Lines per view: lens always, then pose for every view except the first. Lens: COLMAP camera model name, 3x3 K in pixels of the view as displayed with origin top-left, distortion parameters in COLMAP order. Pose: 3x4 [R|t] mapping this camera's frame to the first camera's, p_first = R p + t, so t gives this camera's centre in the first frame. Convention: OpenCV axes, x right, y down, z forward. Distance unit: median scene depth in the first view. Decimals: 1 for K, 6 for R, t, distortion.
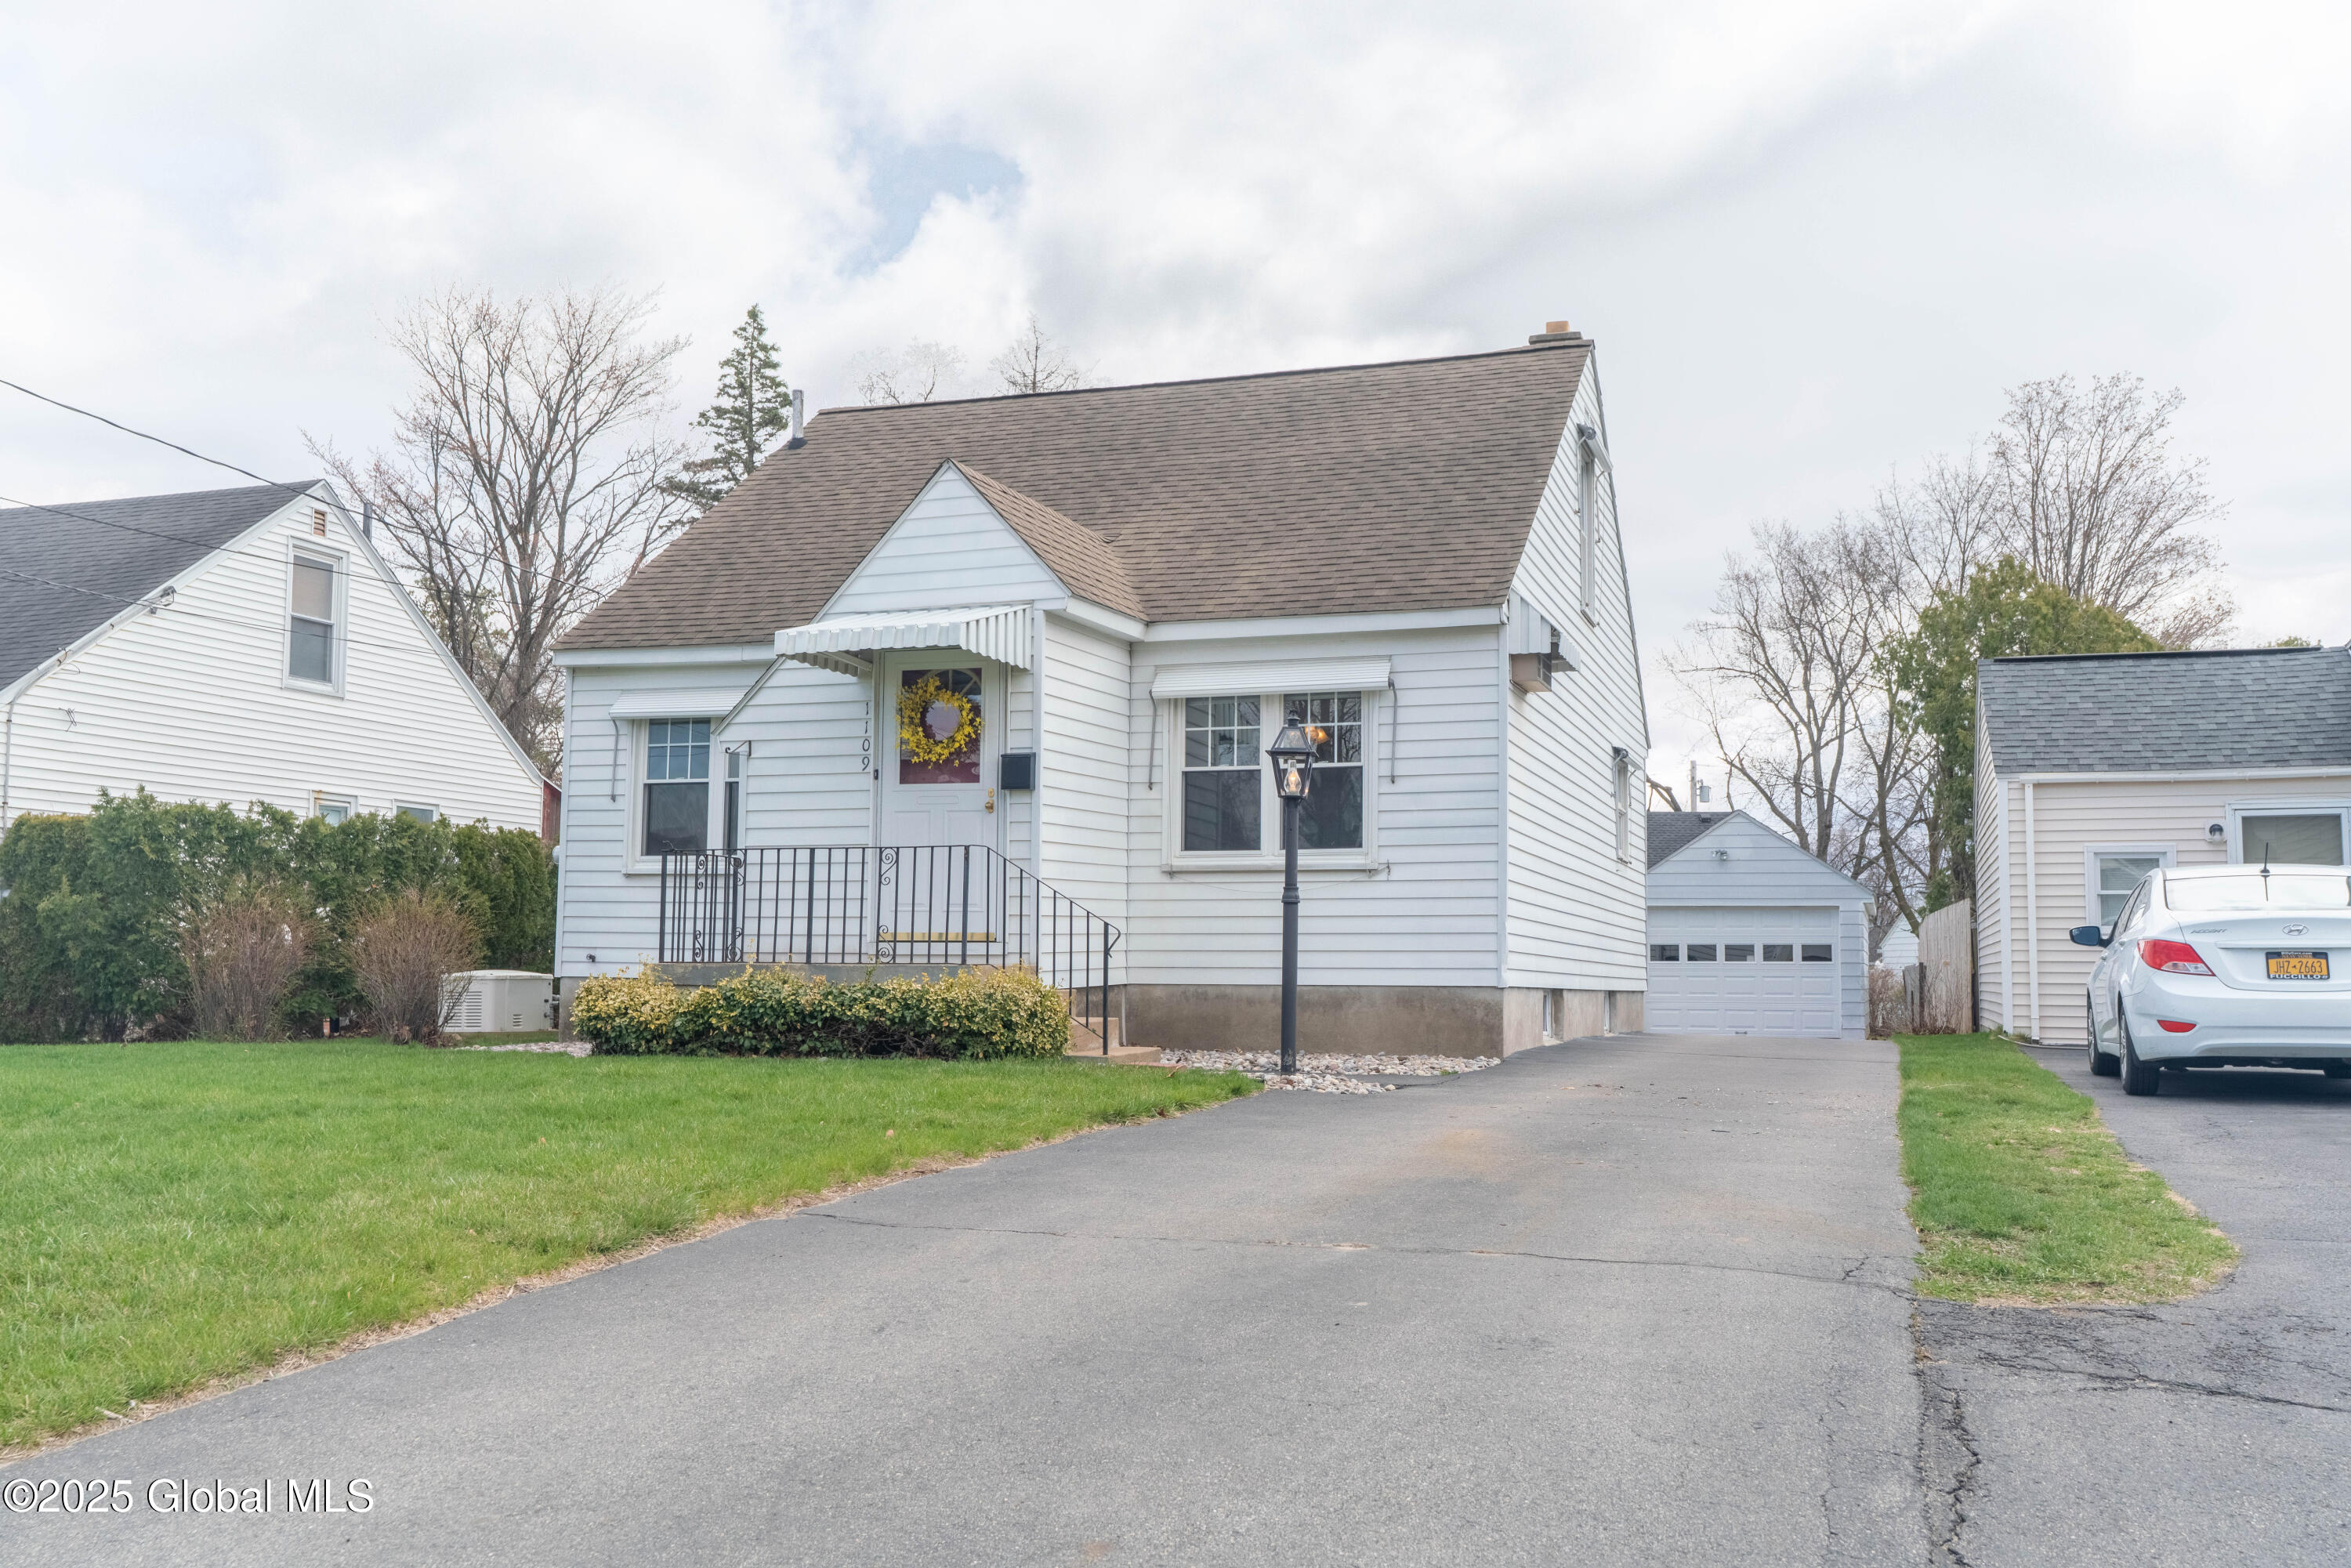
lens RADIAL K [[2125.1, 0, 1130.7], [0, 2125.1, 793.5], [0, 0, 1]] dist [0.004439, 0.002115]
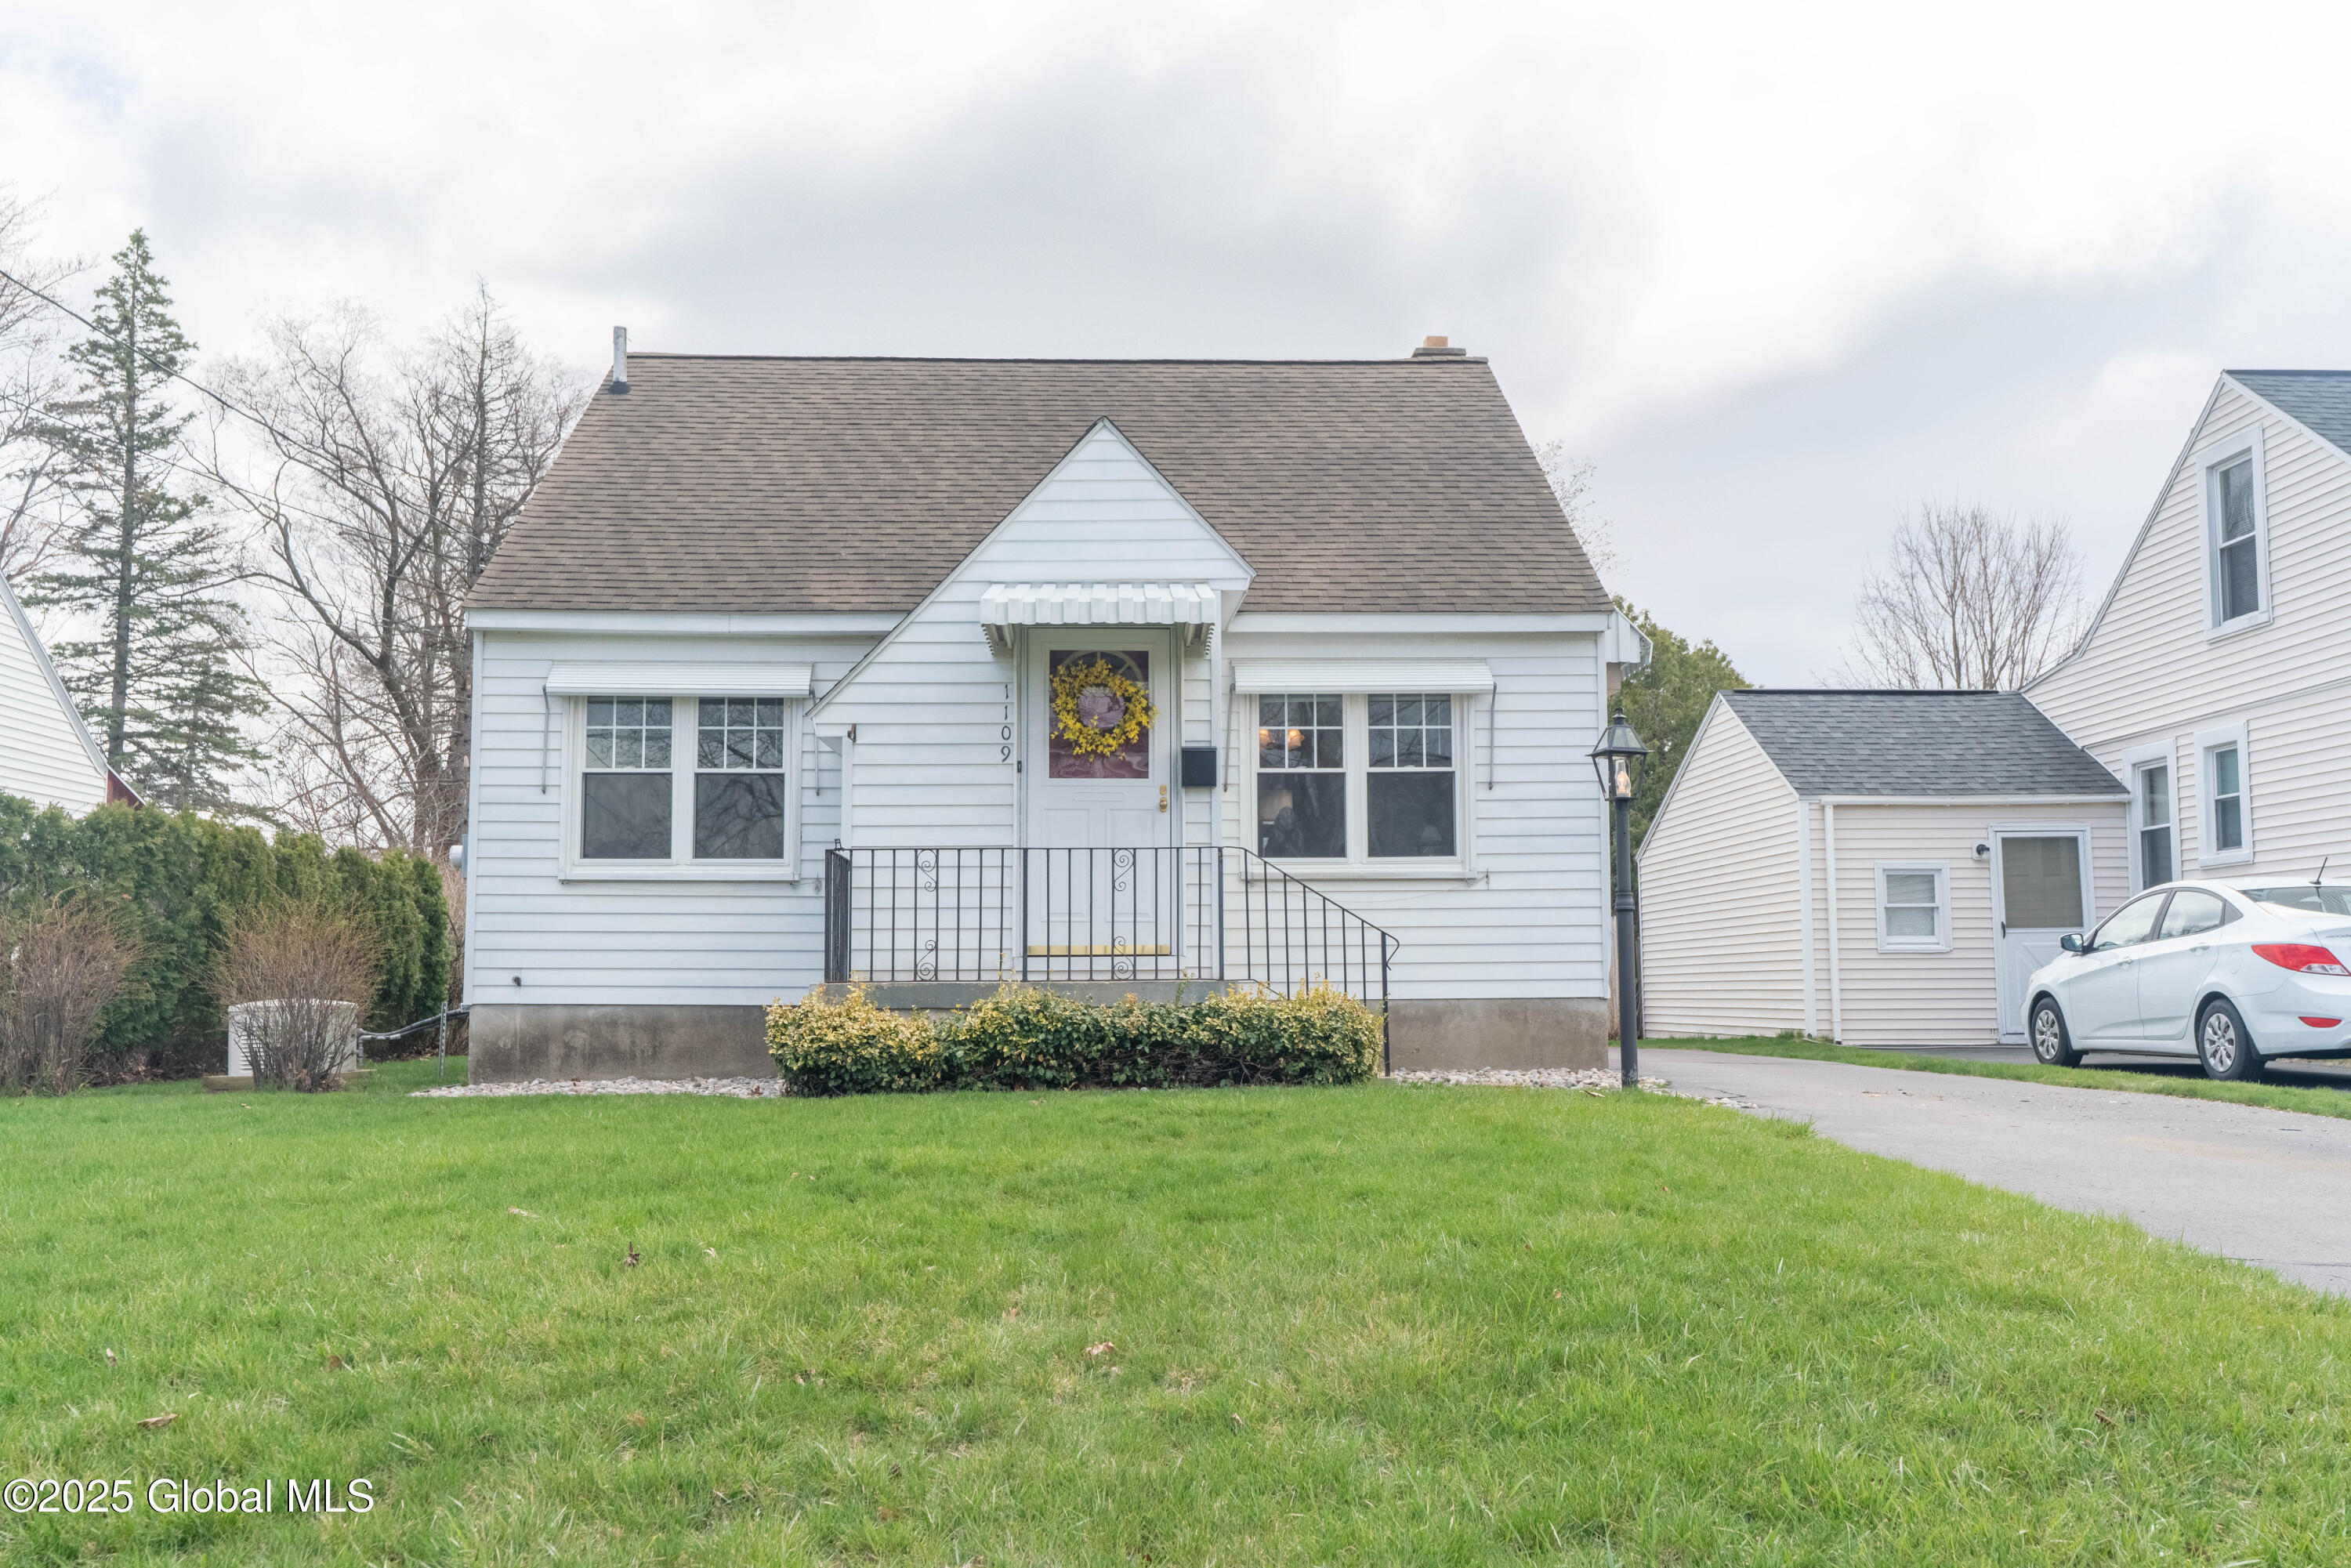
lens RADIAL K [[2125.1, 0, 1130.7], [0, 2125.1, 793.5], [0, 0, 1]] dist [0.004439, 0.002115]
pose [[0.927598, 0.021155, 0.372980, -0.386791], [-0.017485, 0.999760, -0.013220, 0.012430], [-0.373170, 0.005741, 0.927745, 0.157573]]
